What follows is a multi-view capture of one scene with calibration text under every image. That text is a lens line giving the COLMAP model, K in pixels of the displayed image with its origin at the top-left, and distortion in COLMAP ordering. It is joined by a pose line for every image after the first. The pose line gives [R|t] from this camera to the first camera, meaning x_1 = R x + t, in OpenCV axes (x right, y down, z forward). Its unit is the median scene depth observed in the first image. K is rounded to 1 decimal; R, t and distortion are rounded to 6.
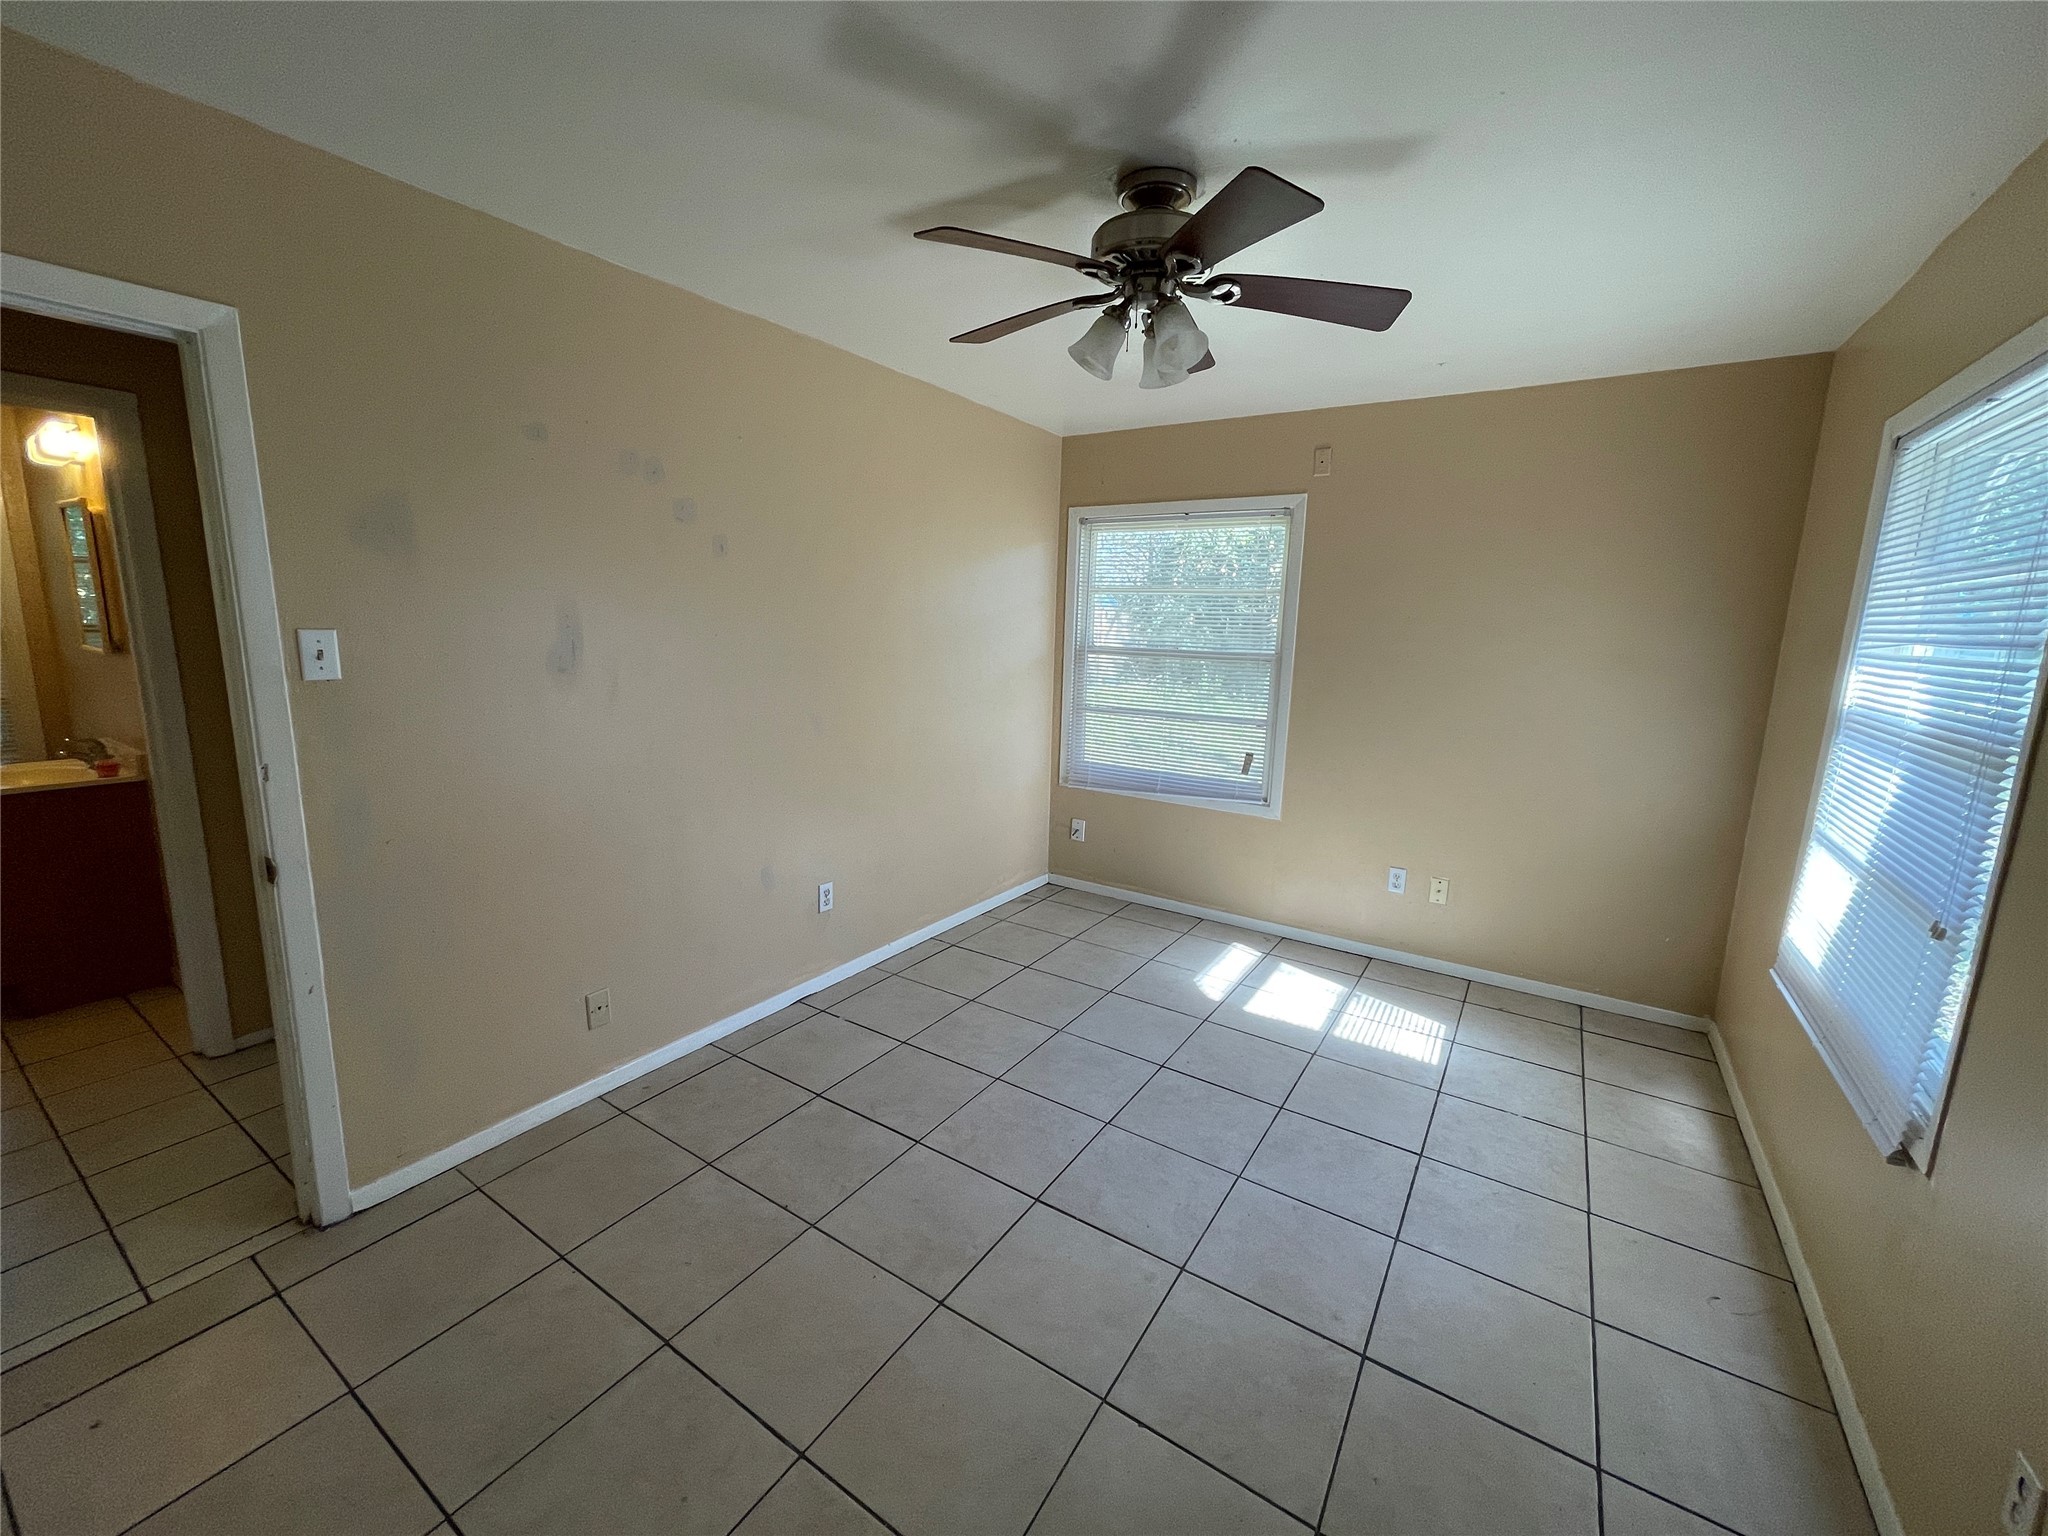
lens RADIAL K [[833.8, 0, 1012.1], [0, 833.8, 764.4], [0, 0, 1]] dist [-0.001200, -0.000254]
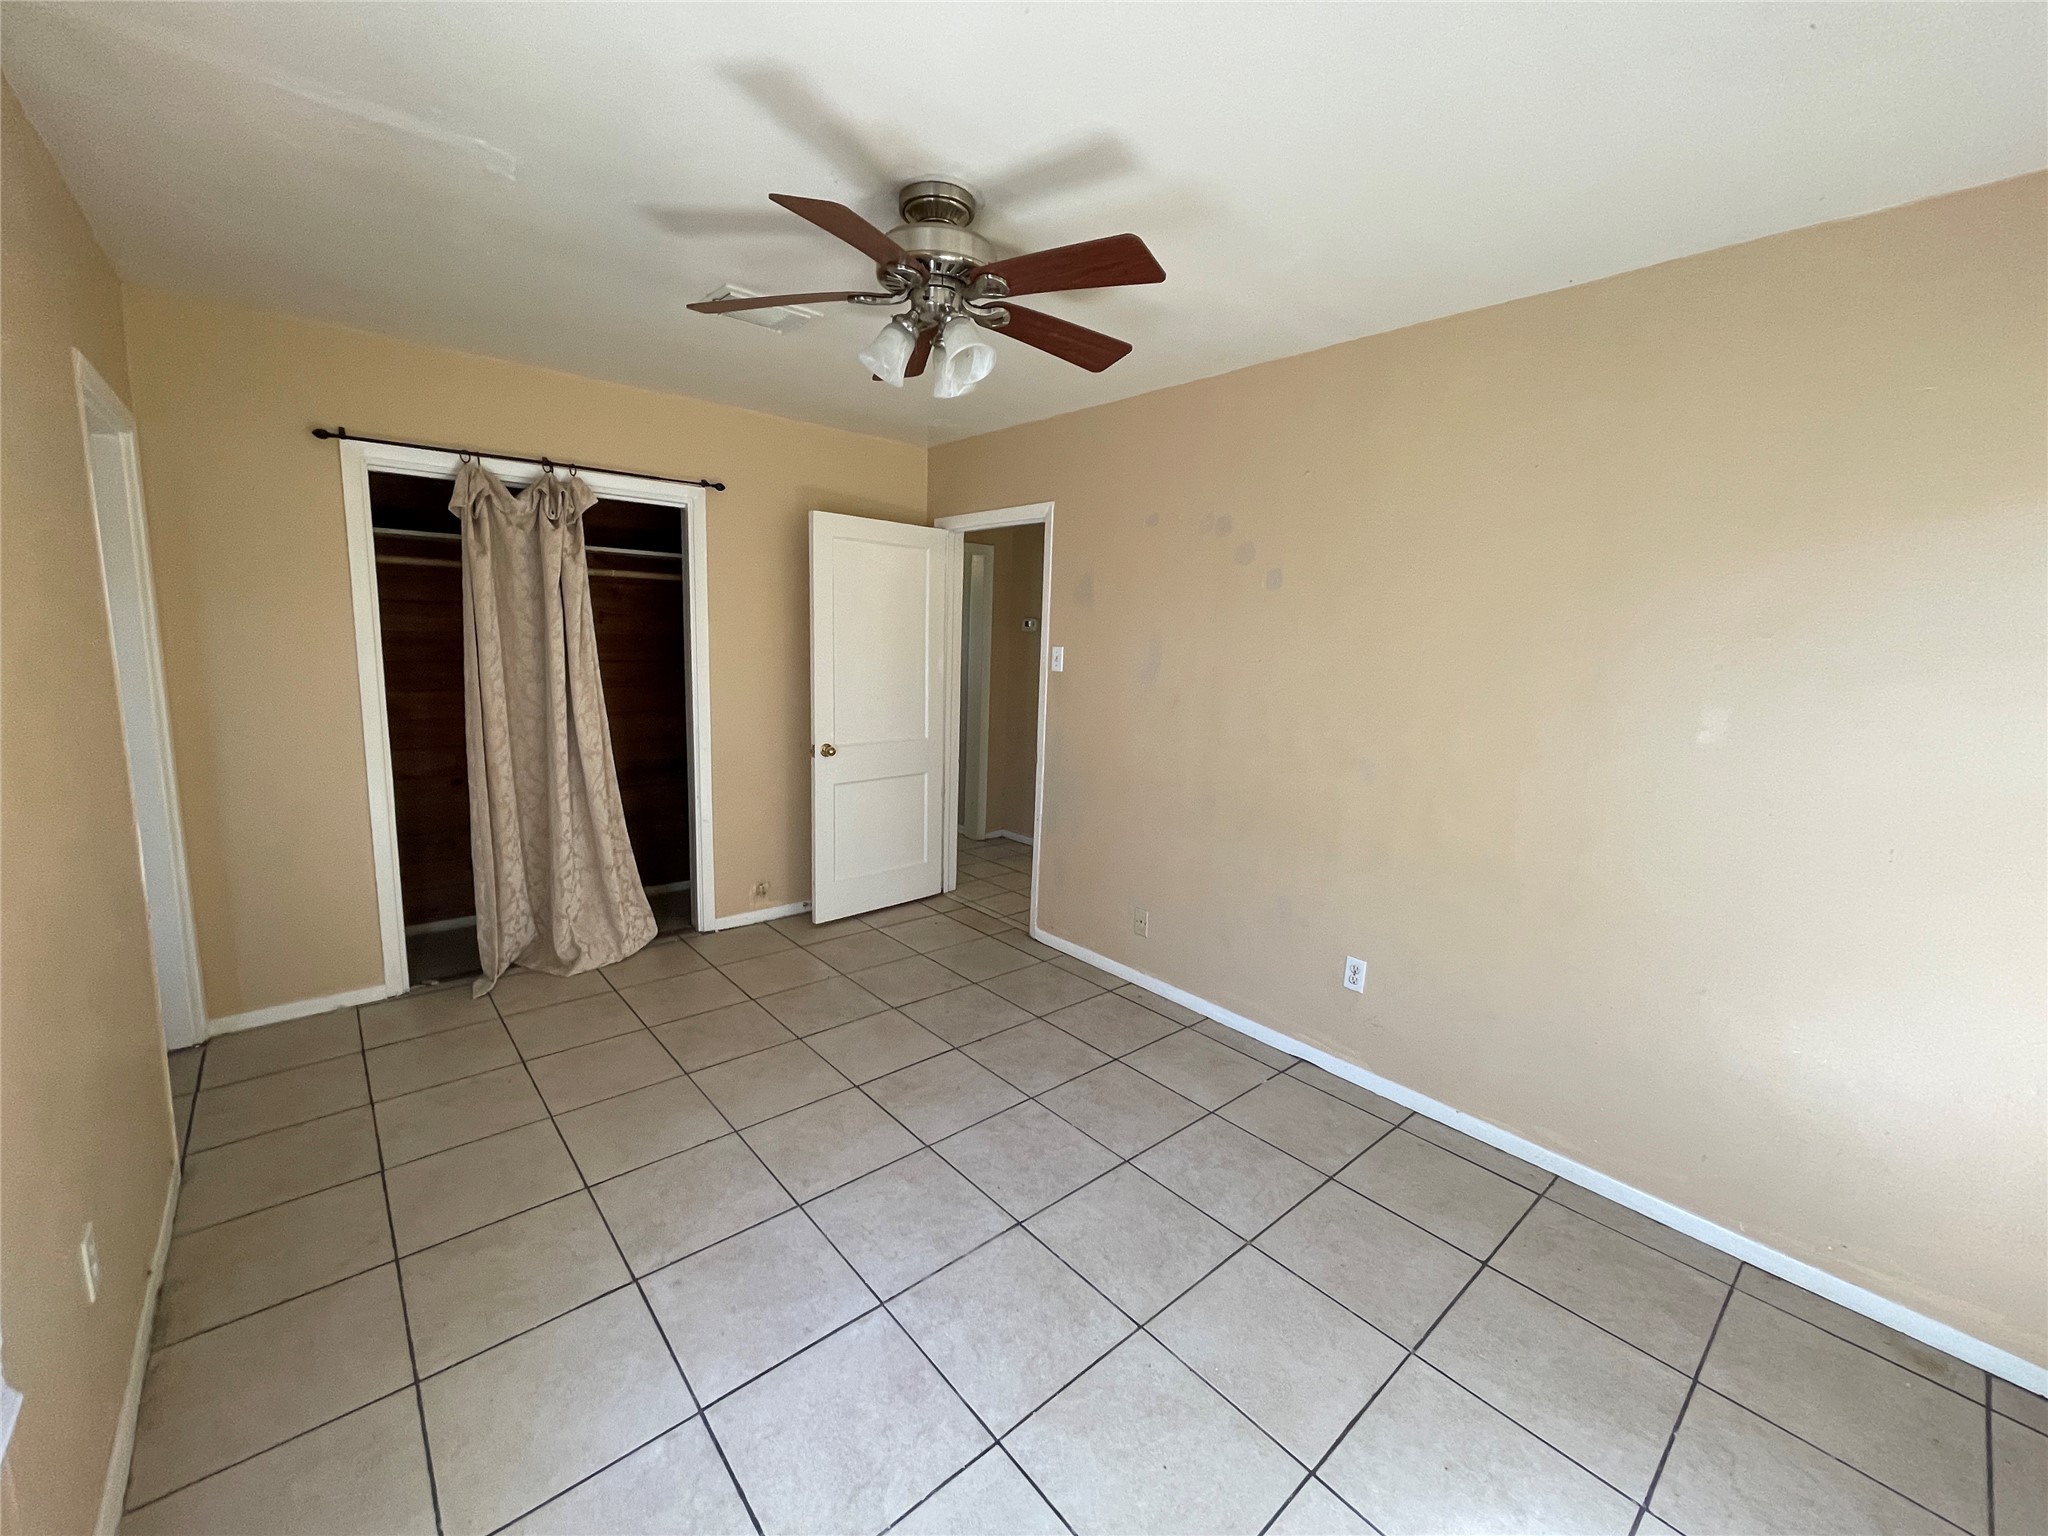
lens RADIAL K [[833.8, 0, 1012.1], [0, 833.8, 764.4], [0, 0, 1]] dist [-0.001200, -0.000254]
pose [[-0.287442, 0.108776, -0.951601, 0.869024], [-0.208235, 0.962668, 0.172941, -0.158044], [0.934888, 0.247868, -0.254060, 1.098624]]
